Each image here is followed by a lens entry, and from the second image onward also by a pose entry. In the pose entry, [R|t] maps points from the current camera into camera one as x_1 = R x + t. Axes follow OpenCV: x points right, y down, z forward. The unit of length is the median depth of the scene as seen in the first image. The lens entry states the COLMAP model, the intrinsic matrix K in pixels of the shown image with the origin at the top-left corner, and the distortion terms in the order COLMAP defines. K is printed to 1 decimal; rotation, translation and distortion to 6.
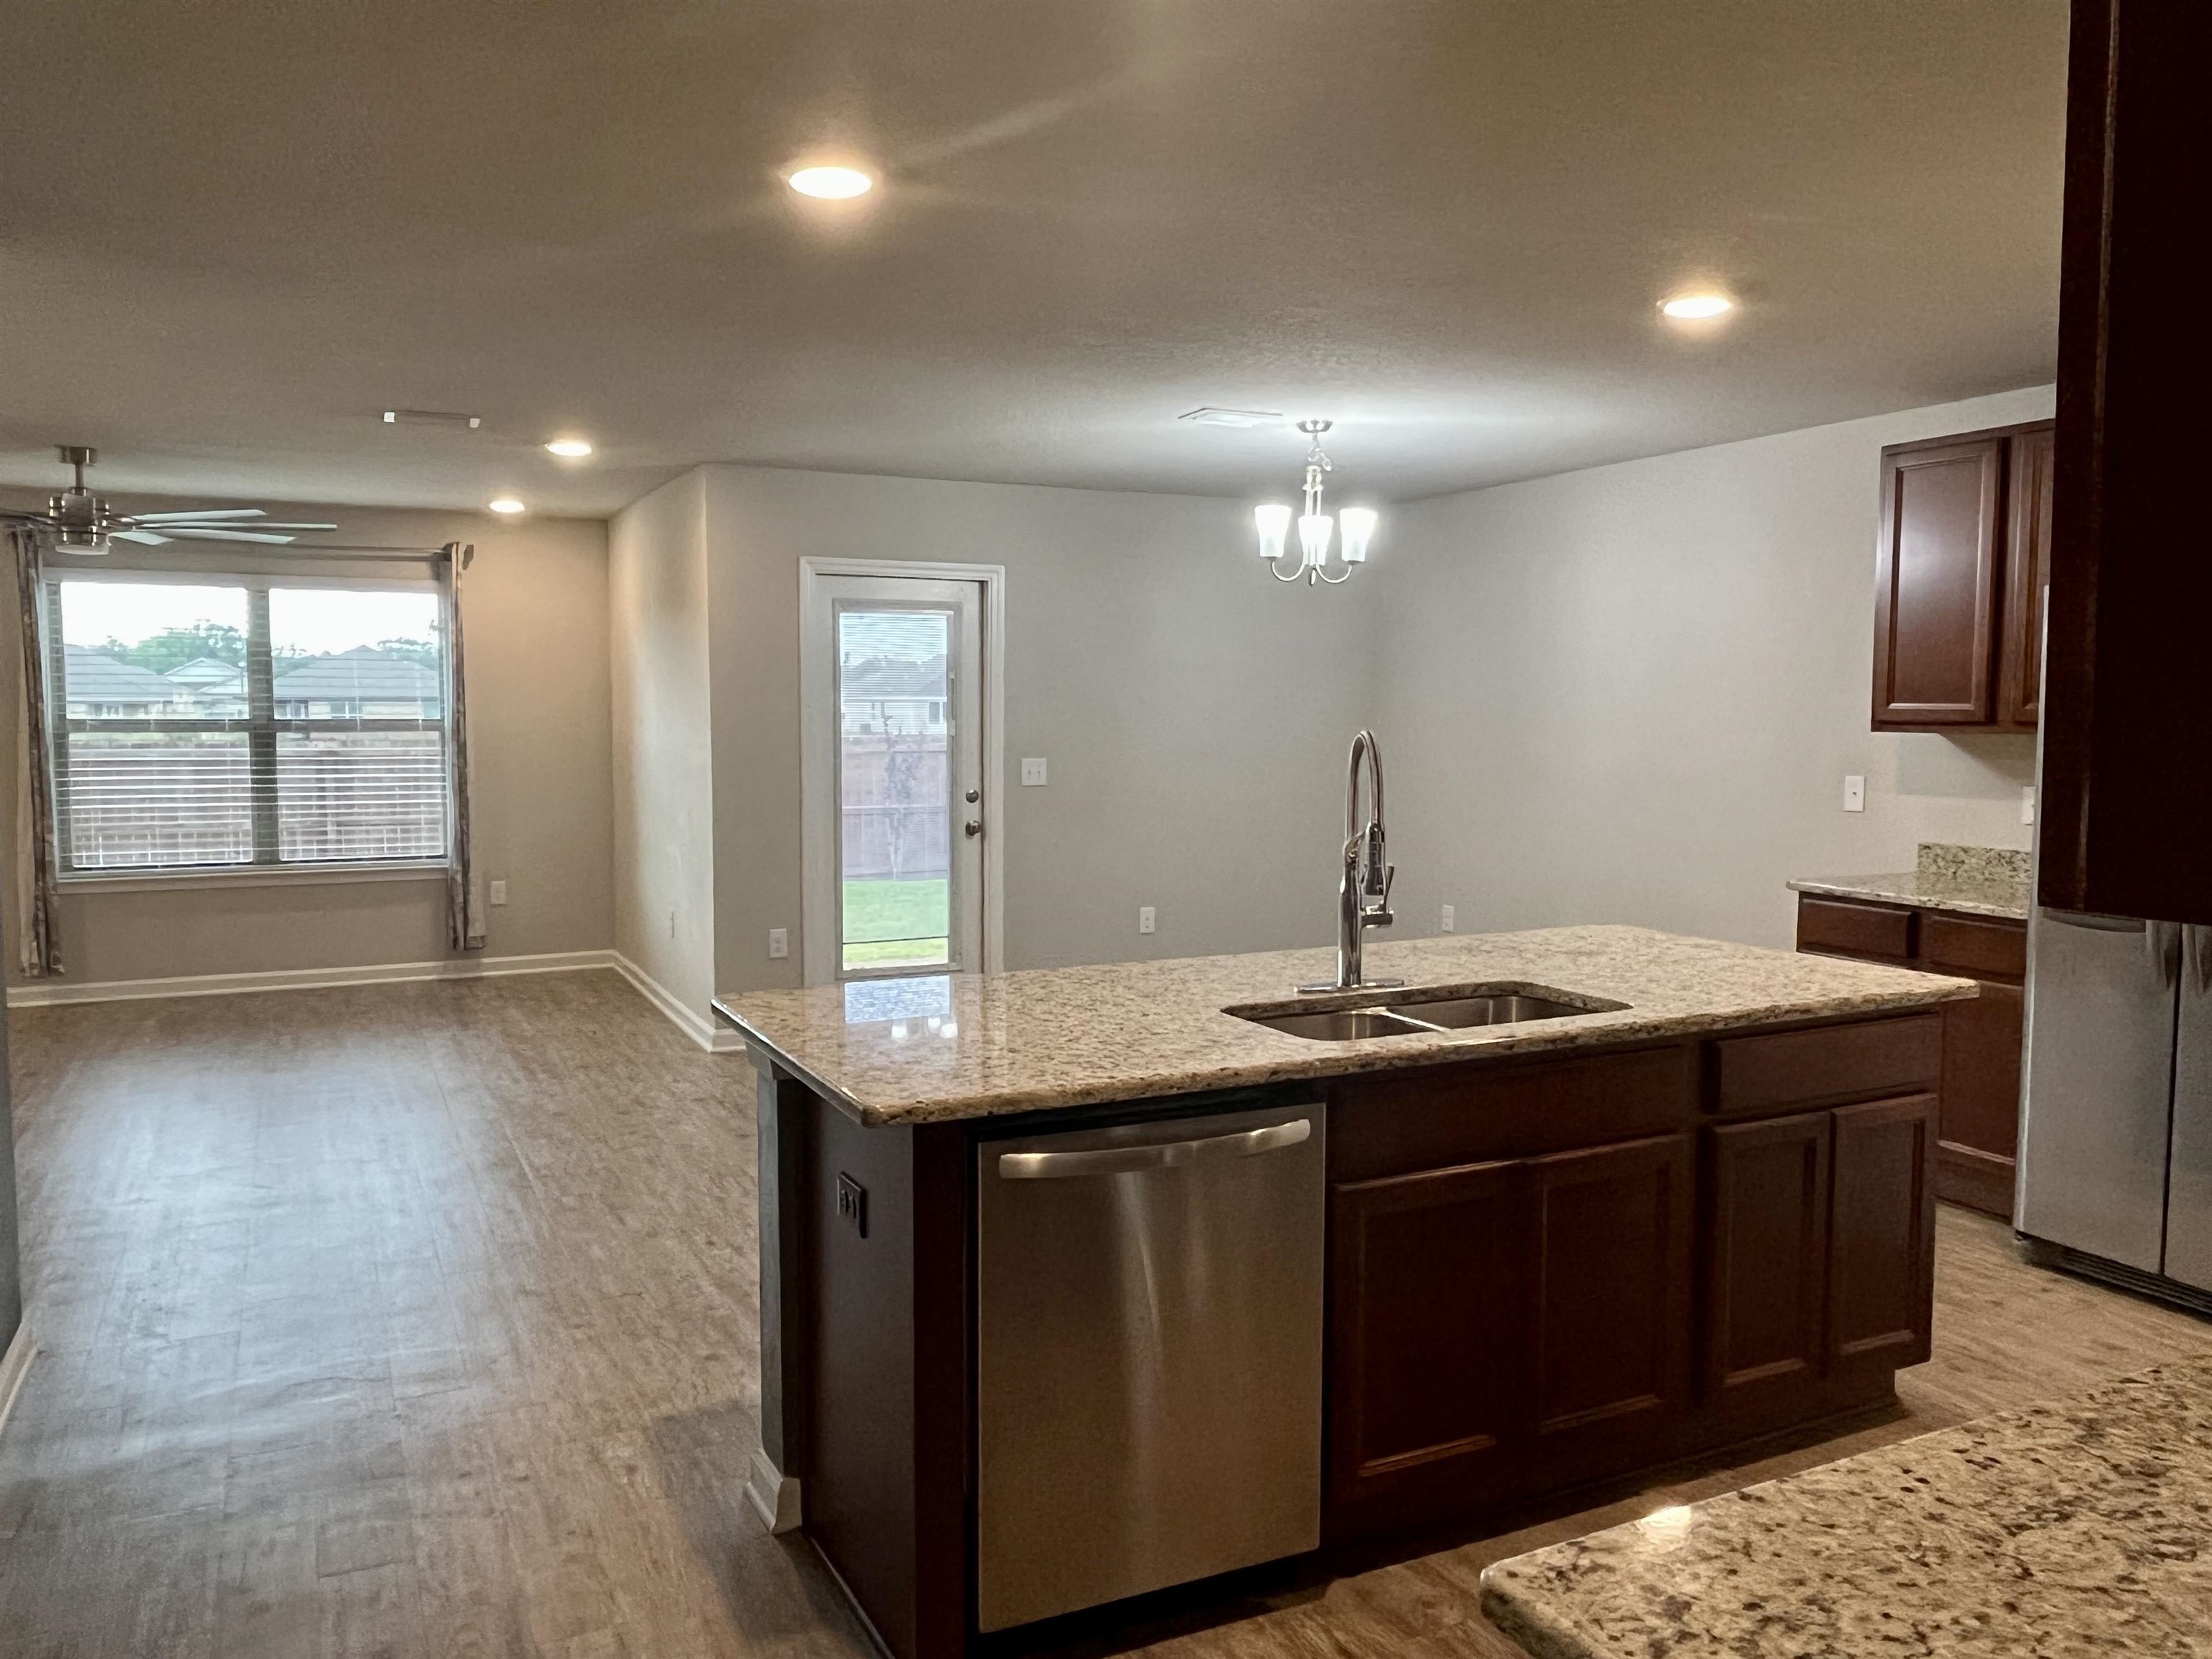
lens RADIAL K [[1610.3, 0, 1120.5], [0, 1610.3, 827.0], [0, 0, 1]] dist [0.001723, -0.001366]
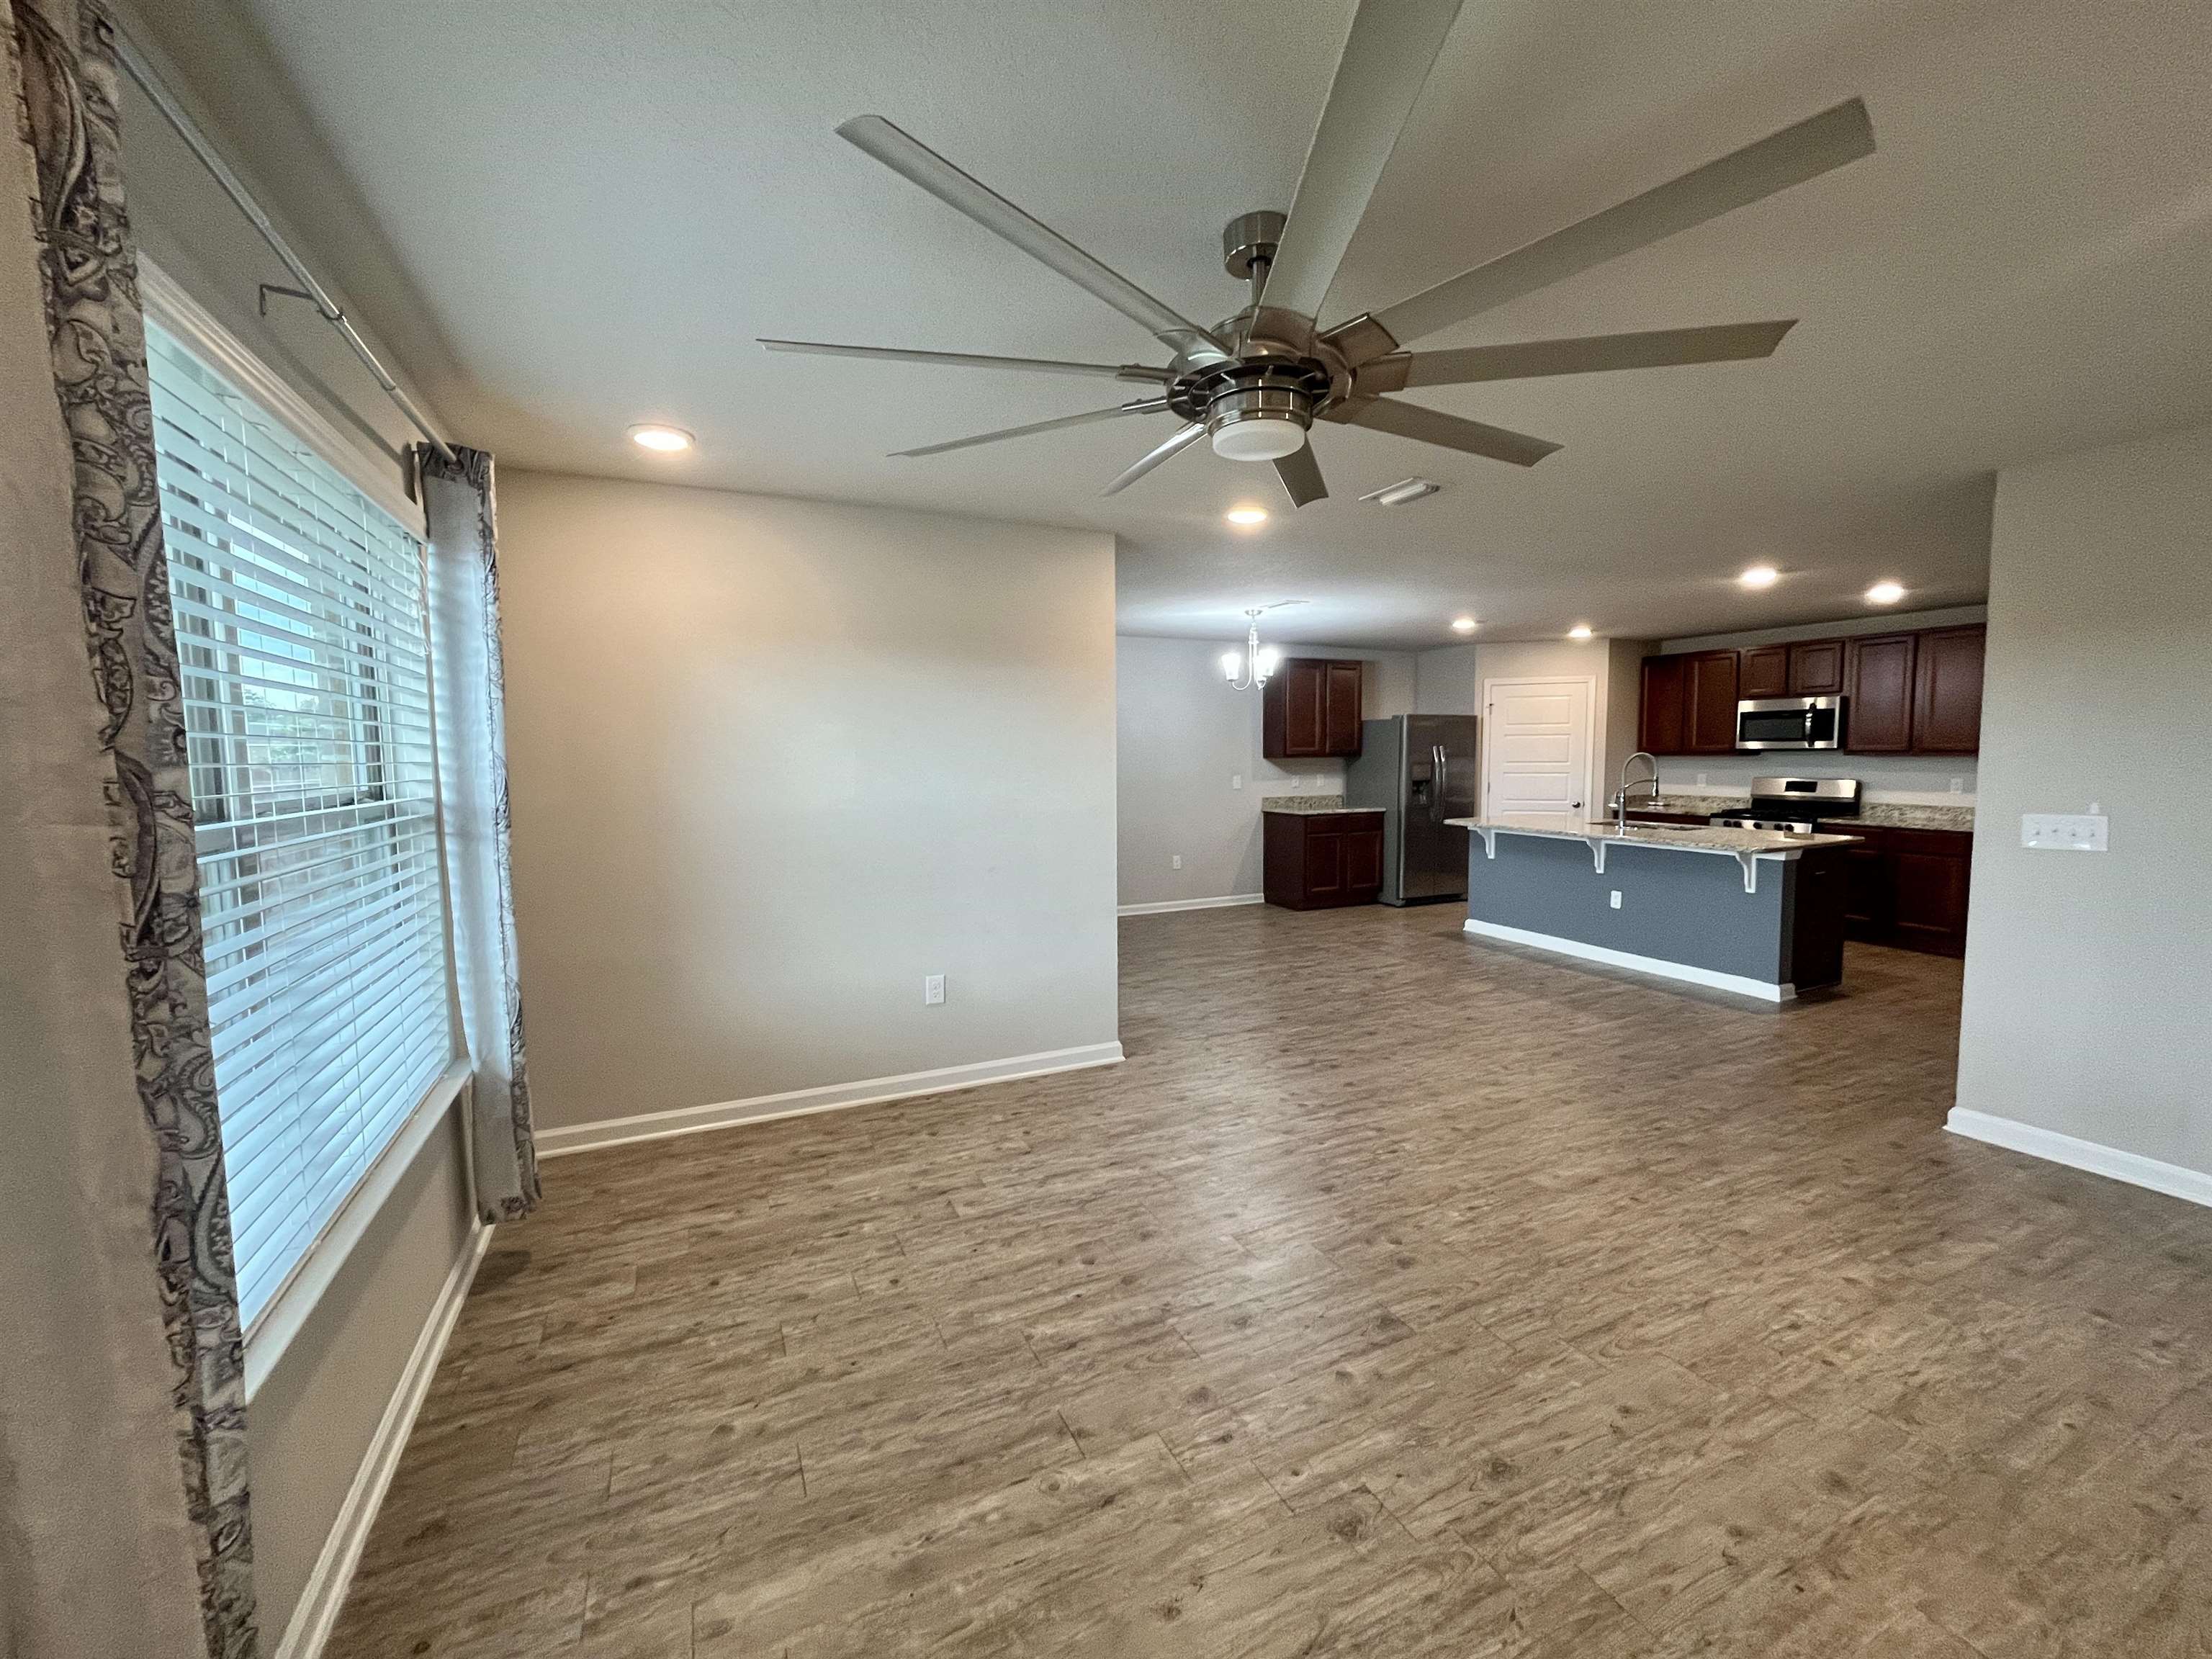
lens RADIAL K [[892.8, 0, 1103.8], [0, 892.8, 833.2], [0, 0, 1]] dist [-0.001822, 0.000236]
pose [[0.033374, -0.095146, 0.994904, -1.223145], [0.085638, 0.992069, 0.092003, -0.108891], [-0.995767, 0.082131, 0.041257, 1.379999]]
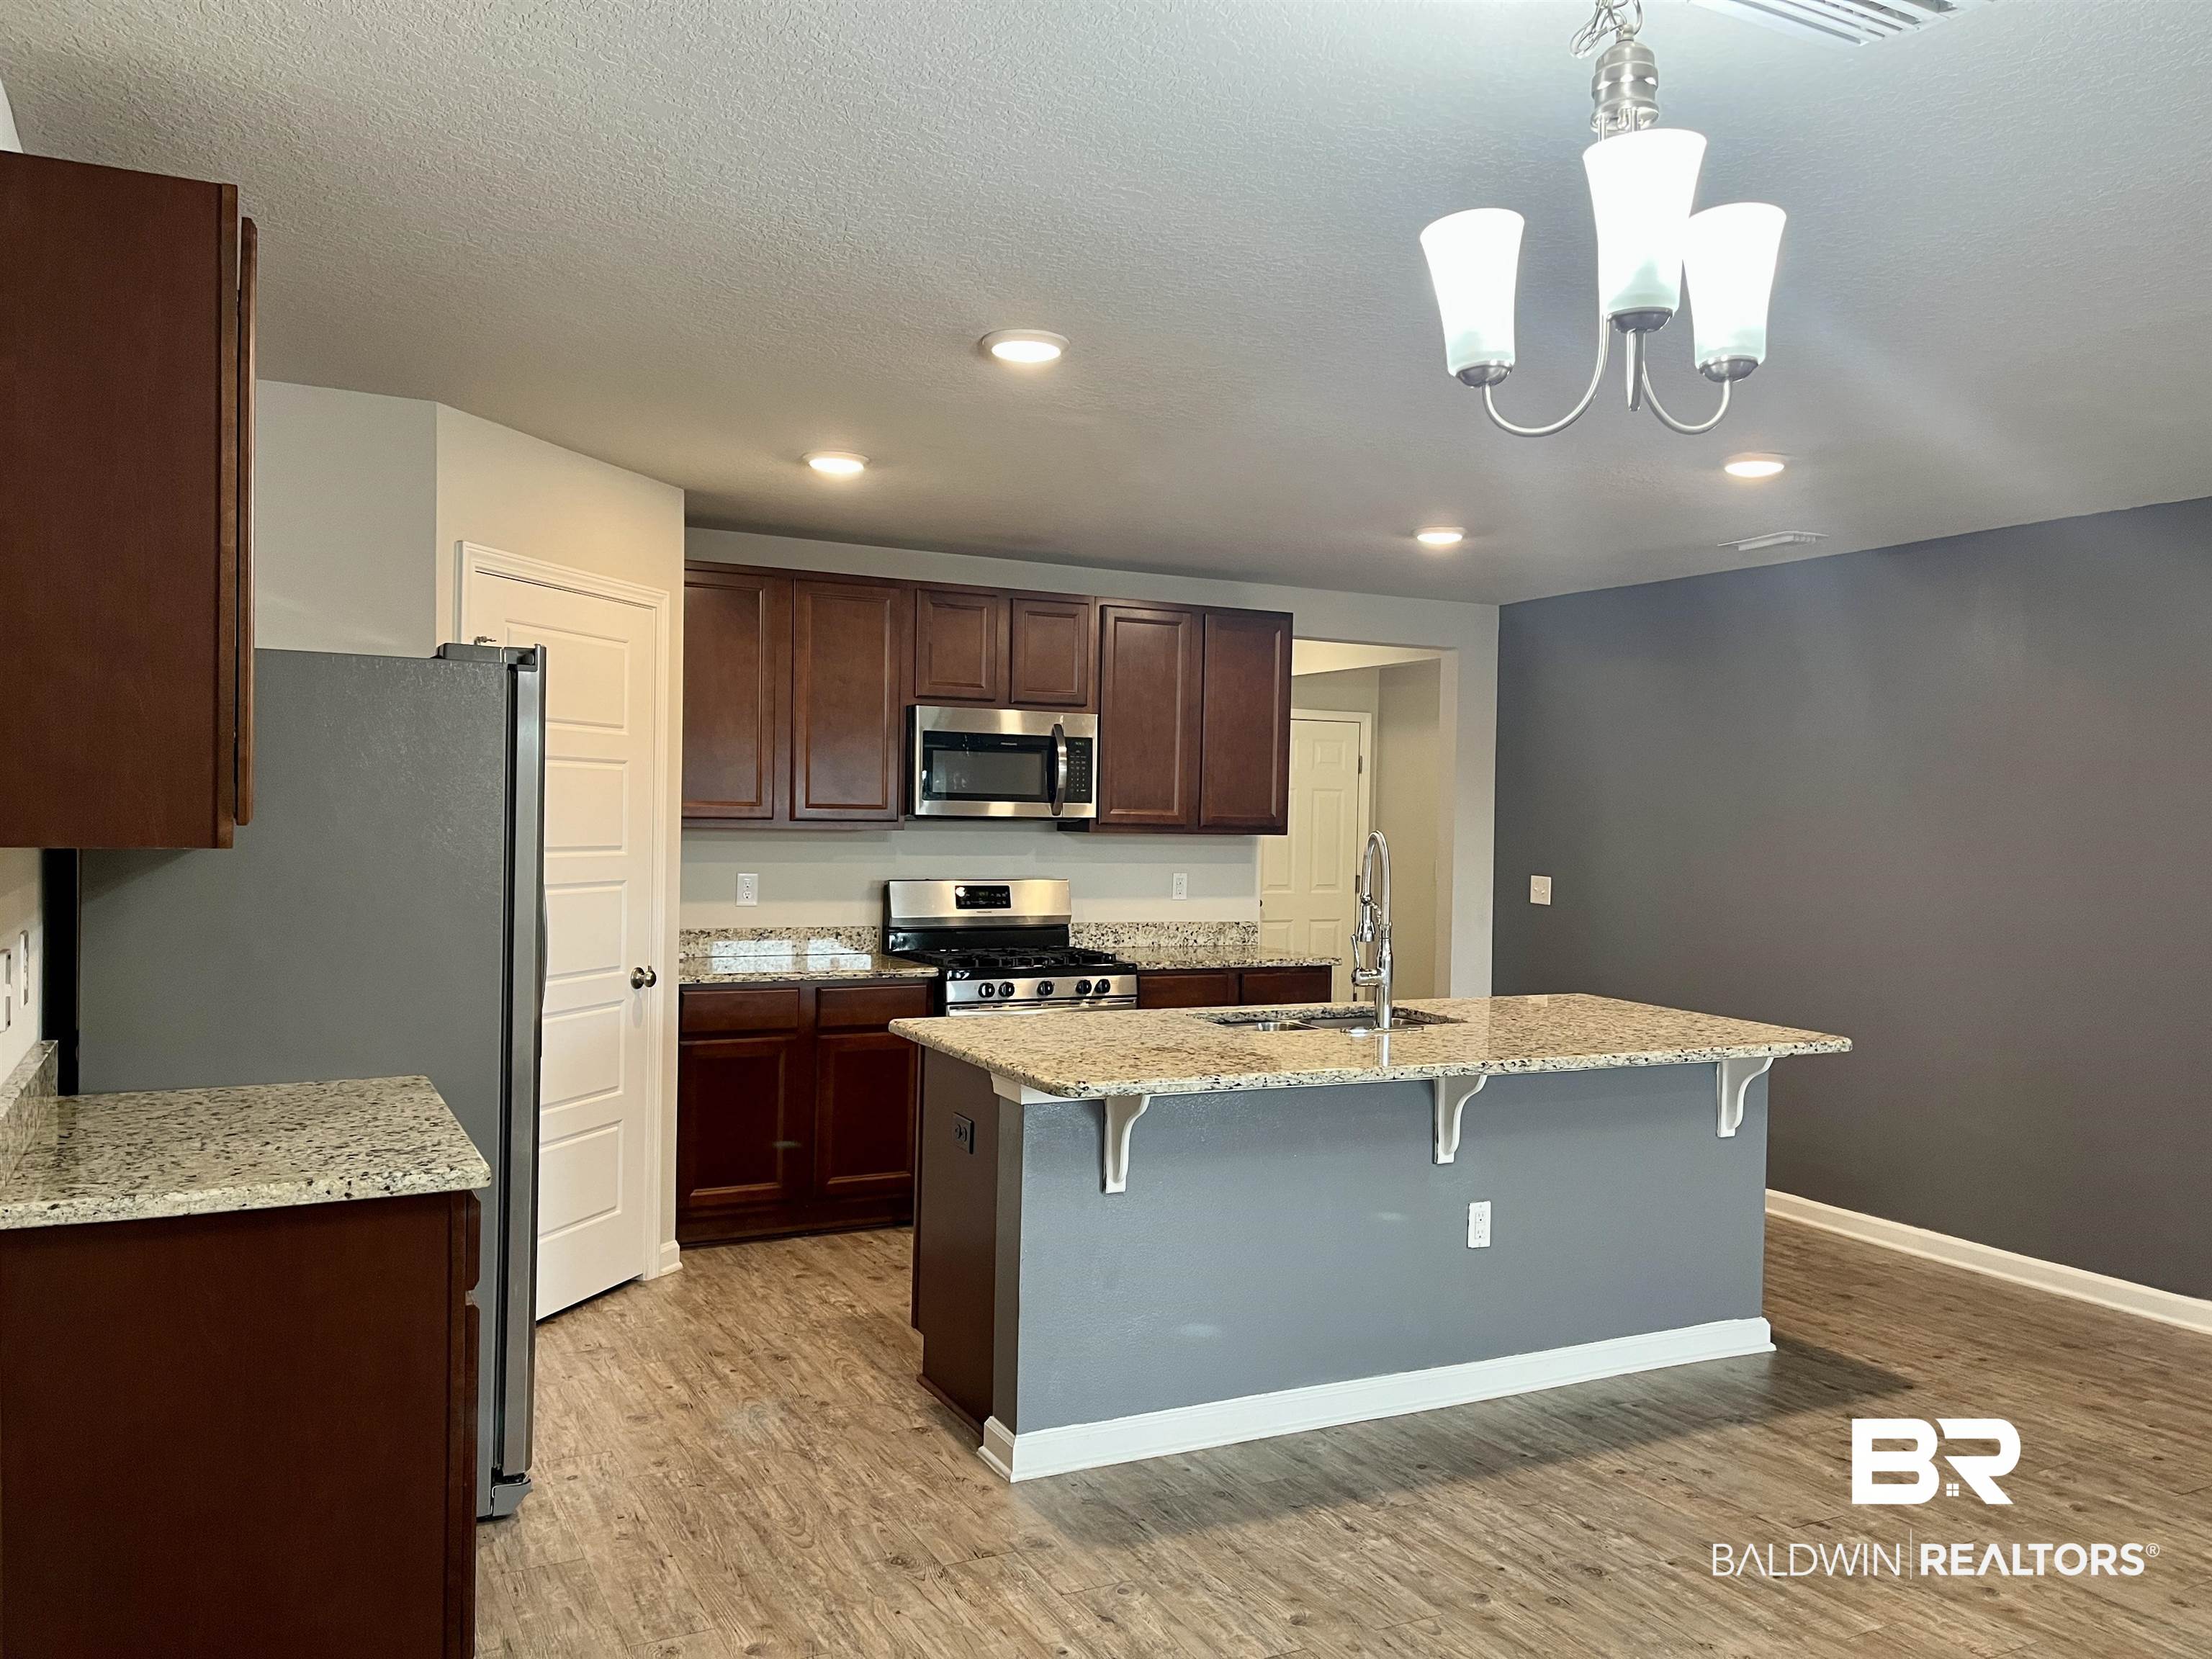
lens RADIAL K [[1687.5, 0, 1106.0], [0, 1687.5, 829.5], [0, 0, 1]] dist [0.100583, -0.133547]
pose [[-0.999594, -0.025431, -0.012816, 0.264902], [-0.026437, 0.995971, 0.085689, -0.118402], [0.010585, 0.085993, -0.996240, 1.598676]]
